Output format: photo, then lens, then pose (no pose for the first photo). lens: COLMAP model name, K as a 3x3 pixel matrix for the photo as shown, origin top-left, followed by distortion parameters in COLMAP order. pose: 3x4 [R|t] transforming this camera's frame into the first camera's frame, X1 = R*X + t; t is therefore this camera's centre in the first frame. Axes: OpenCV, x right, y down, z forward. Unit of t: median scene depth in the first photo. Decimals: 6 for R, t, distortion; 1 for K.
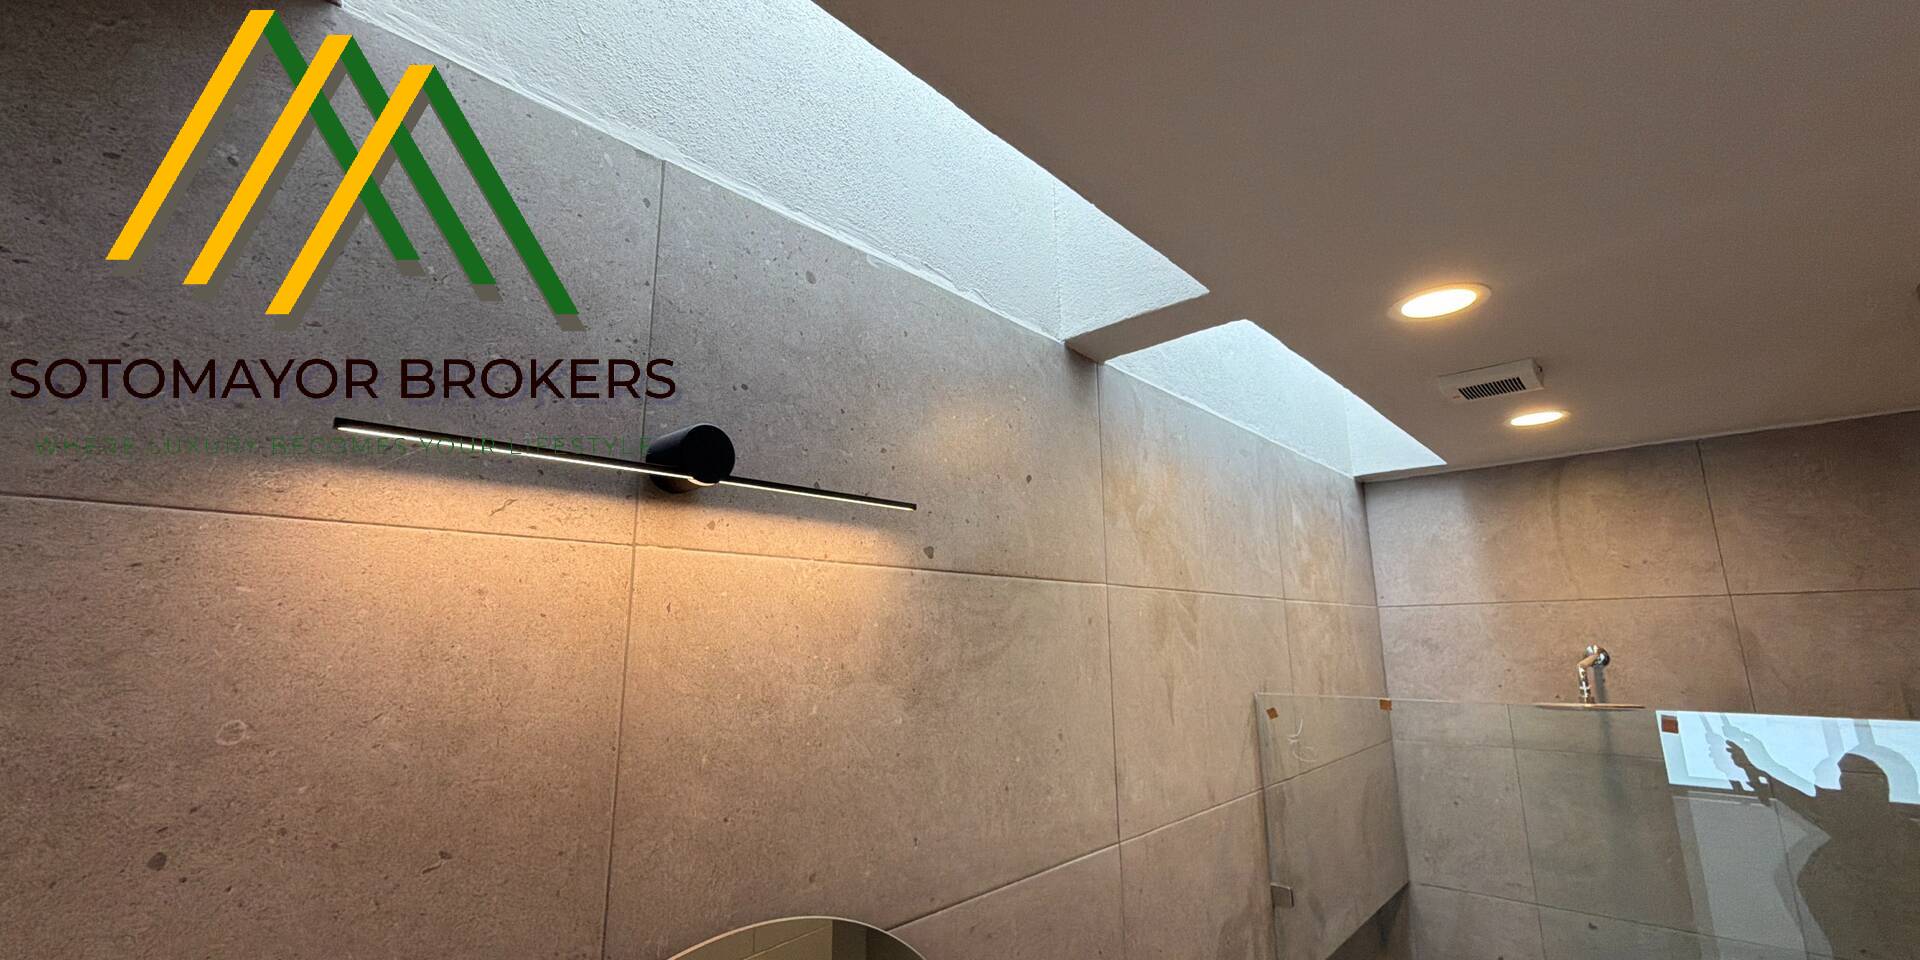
lens RADIAL K [[764.0, 0, 960.0], [0, 764.0, 480.0], [0, 0, 1]] dist [-0.000732, -0.000461]
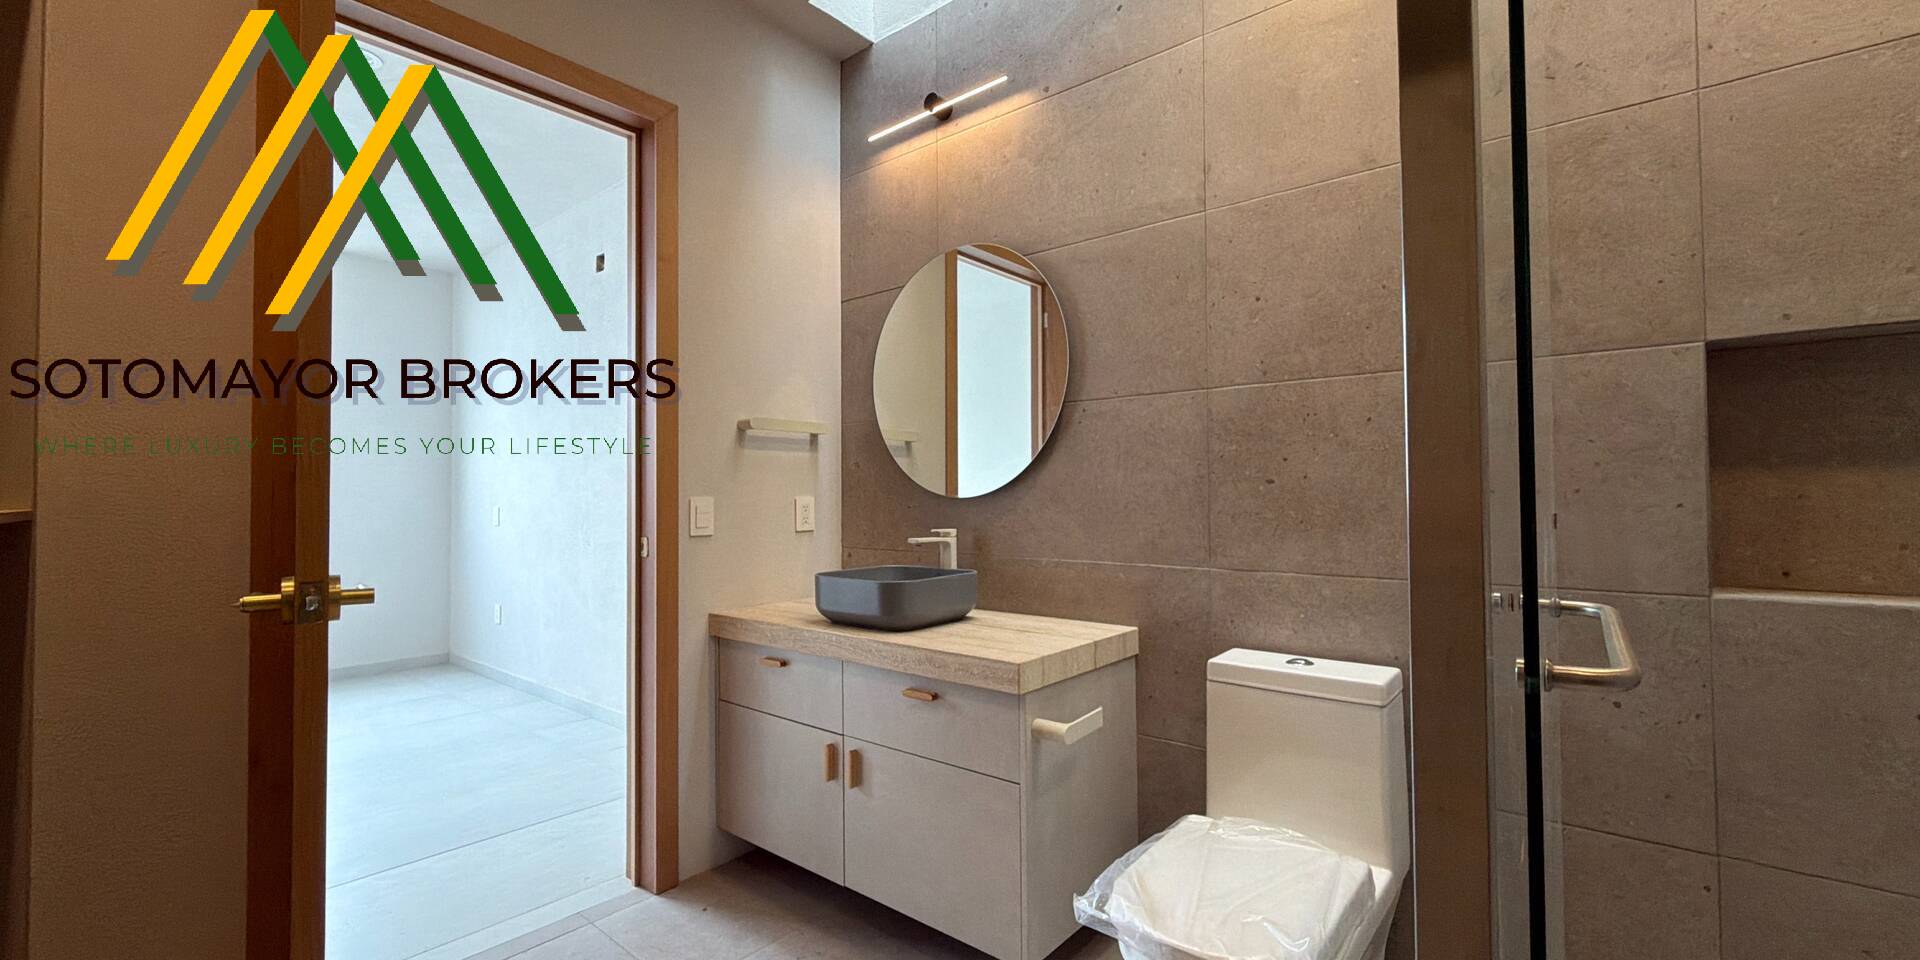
lens RADIAL K [[765.8, 0, 960.0], [0, 765.8, 480.0], [0, 0, 1]] dist [0.000215, 0.000213]
pose [[0.058242, -0.014434, -0.998198, 1.277900], [0.208085, 0.978109, -0.002003, 0.692652], [0.976375, -0.207593, 0.059971, 0.278380]]
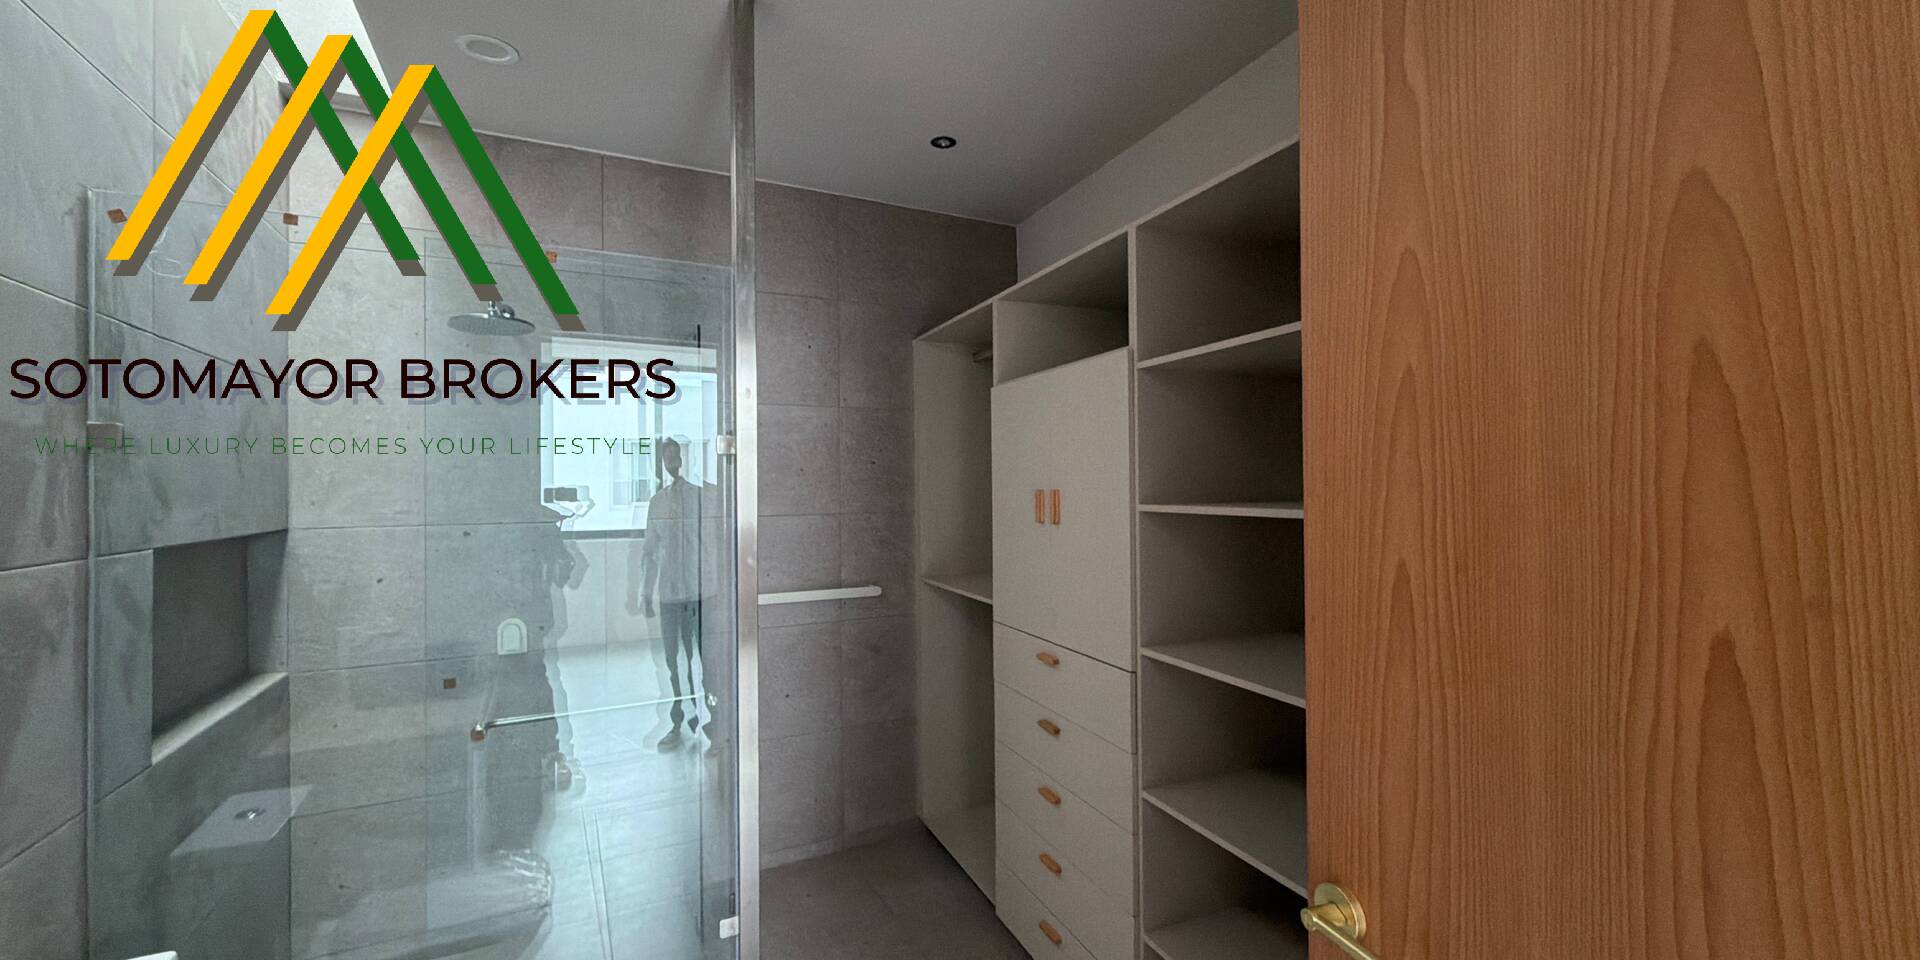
lens RADIAL K [[765.8, 0, 960.0], [0, 765.8, 480.0], [0, 0, 1]] dist [0.000215, 0.000213]
pose [[0.340171, 0.012455, 0.940281, -0.026587], [-0.184628, 0.981335, 0.053795, 0.394099], [-0.922061, -0.191902, 0.336121, -0.102359]]
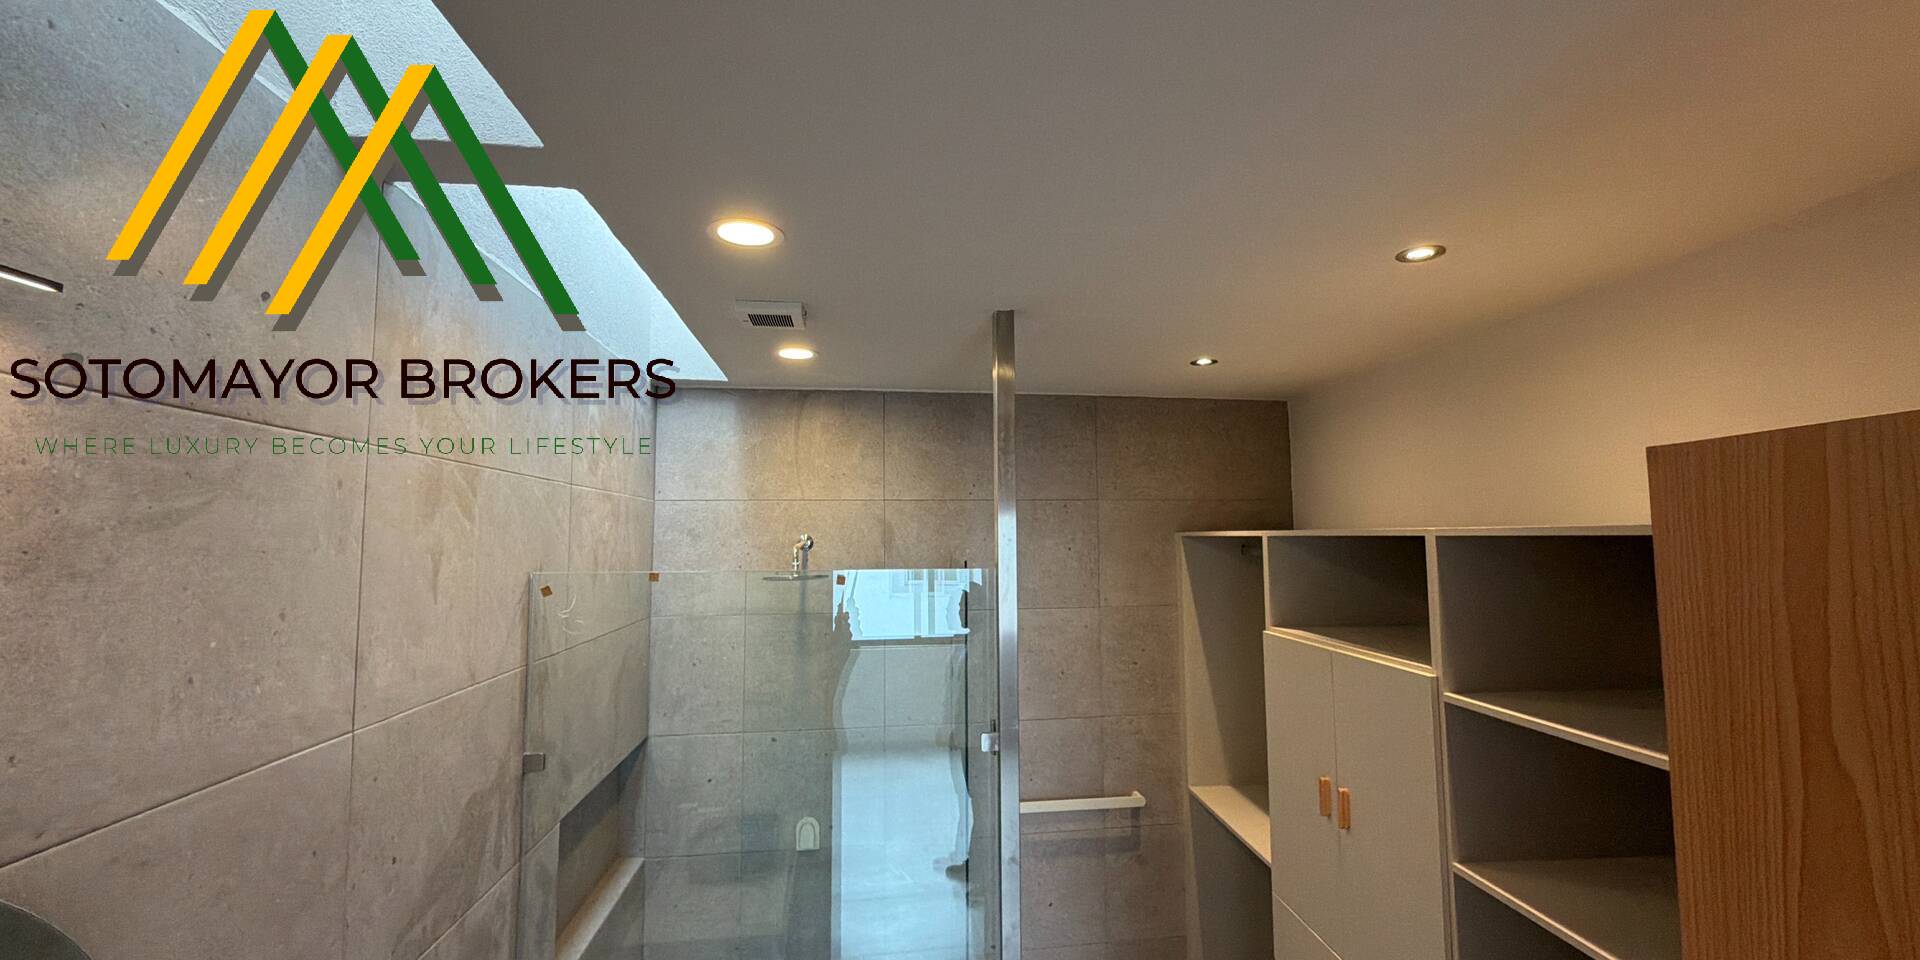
lens RADIAL K [[764.0, 0, 960.0], [0, 764.0, 480.0], [0, 0, 1]] dist [-0.000732, -0.000461]
pose [[0.633789, 0.064054, 0.770849, -0.037536], [-0.155832, 0.986706, 0.046134, 0.028578], [-0.757646, -0.149362, 0.635345, -0.043187]]
